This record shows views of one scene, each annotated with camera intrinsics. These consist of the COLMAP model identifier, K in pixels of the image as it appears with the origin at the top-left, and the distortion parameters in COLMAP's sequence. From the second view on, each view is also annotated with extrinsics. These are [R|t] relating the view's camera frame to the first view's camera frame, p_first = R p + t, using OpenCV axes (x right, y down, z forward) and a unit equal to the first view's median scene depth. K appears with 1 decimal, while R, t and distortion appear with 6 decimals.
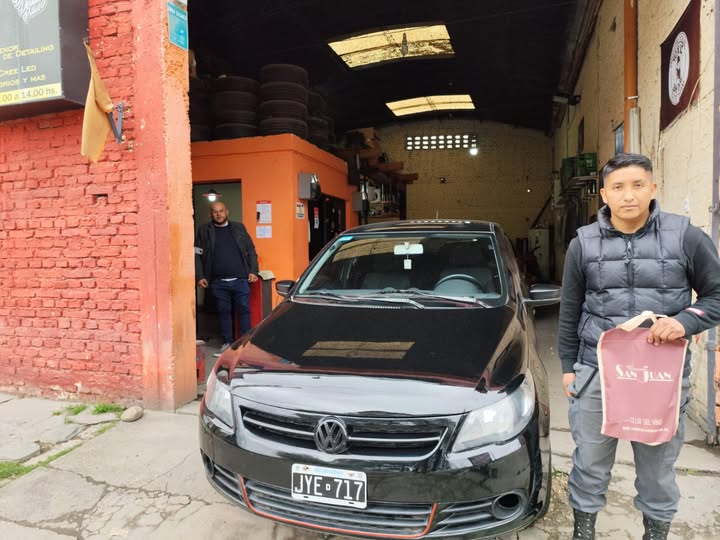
lens RADIAL K [[515.6, 0, 360.5], [0, 515.6, 275.7], [0, 0, 1]] dist [0.078497, -0.099776]
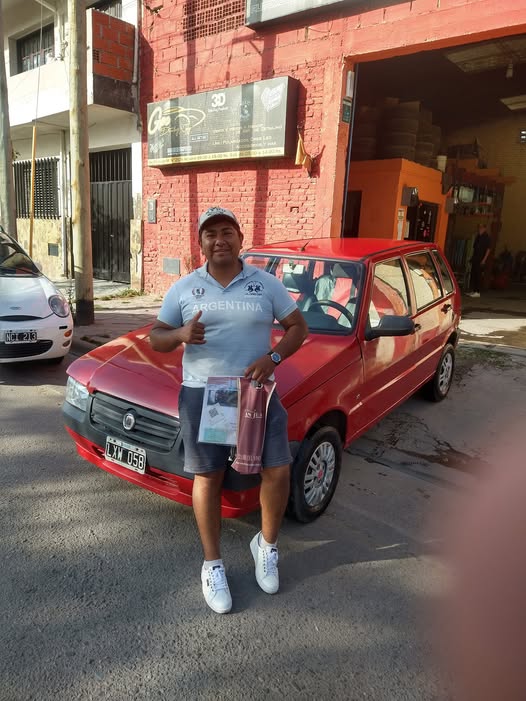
lens RADIAL K [[502.0, 0, 263.0], [0, 502.0, 350.5], [0, 0, 1]] dist [0.078497, -0.099776]
pose [[0.932290, 0.133892, -0.336017, 0.077371], [-0.075378, 0.980488, 0.181554, 0.031255], [0.353770, -0.143933, 0.924192, -0.794637]]
